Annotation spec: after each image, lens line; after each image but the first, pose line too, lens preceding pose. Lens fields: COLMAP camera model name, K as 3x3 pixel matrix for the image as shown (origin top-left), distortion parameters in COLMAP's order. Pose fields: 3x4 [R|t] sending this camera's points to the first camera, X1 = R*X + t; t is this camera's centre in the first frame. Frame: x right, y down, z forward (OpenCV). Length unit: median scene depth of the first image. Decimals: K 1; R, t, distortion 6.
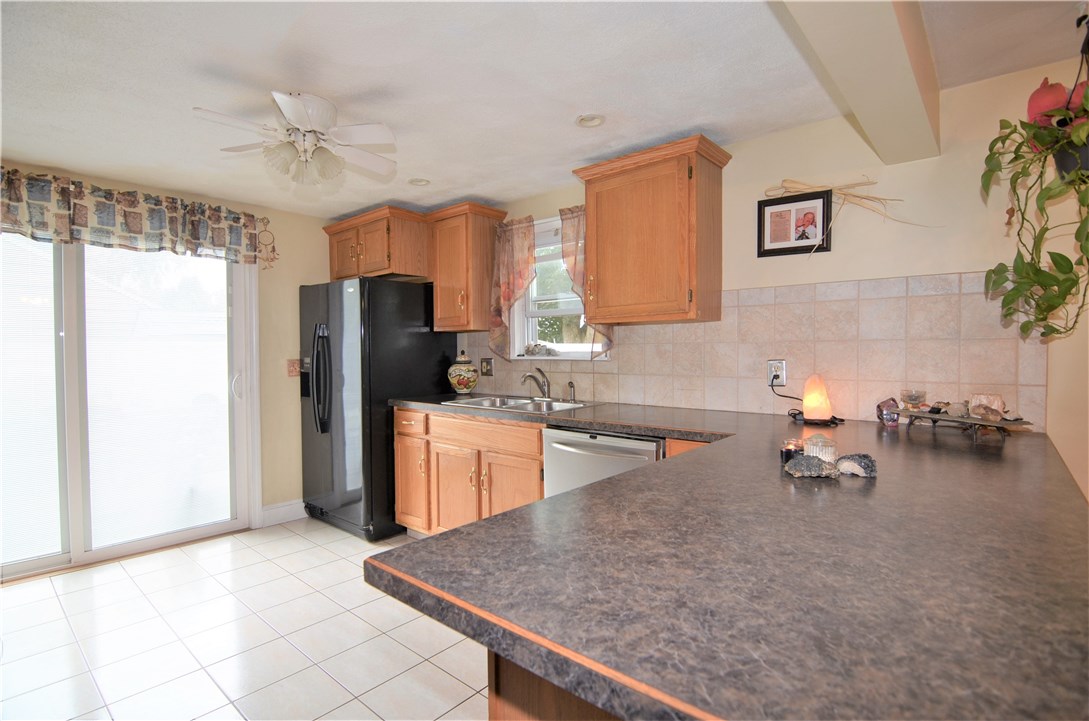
lens RADIAL K [[525.5, 0, 544.5], [0, 525.5, 360.5], [0, 0, 1]] dist [-0.000289, -0.014395]
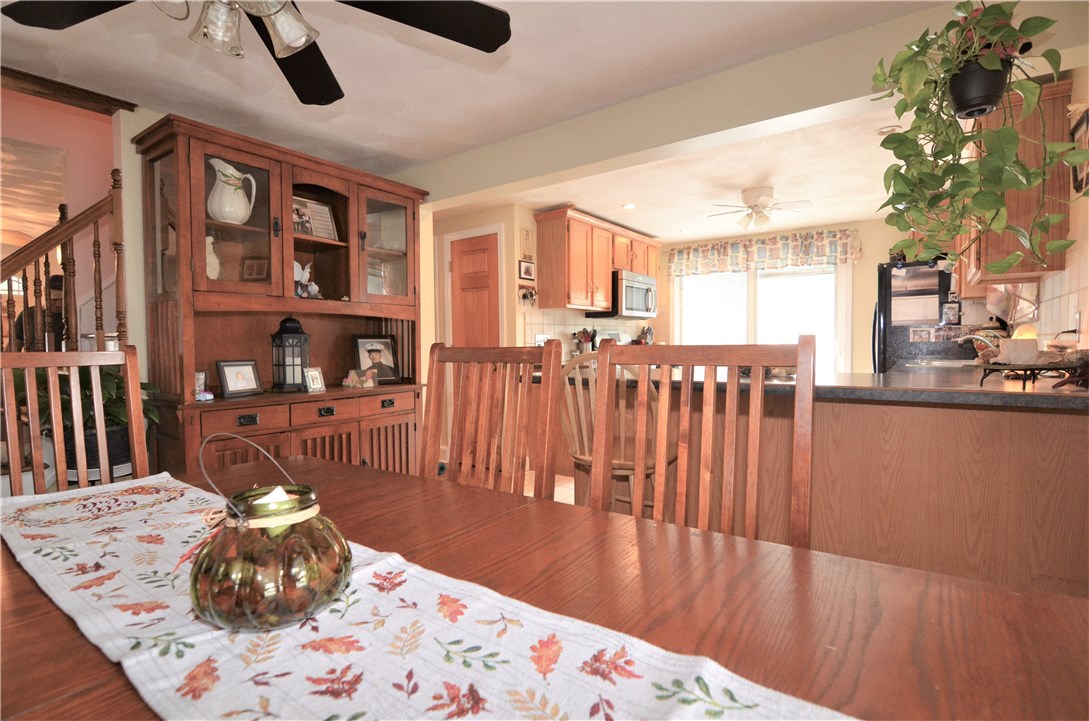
lens RADIAL K [[525.5, 0, 544.5], [0, 525.5, 360.5], [0, 0, 1]] dist [-0.000289, -0.014395]
pose [[0.068049, 0.040918, -0.996843, 1.015386], [-0.011016, 0.999129, 0.040260, 0.043235], [0.997621, 0.008241, 0.068440, 0.081003]]
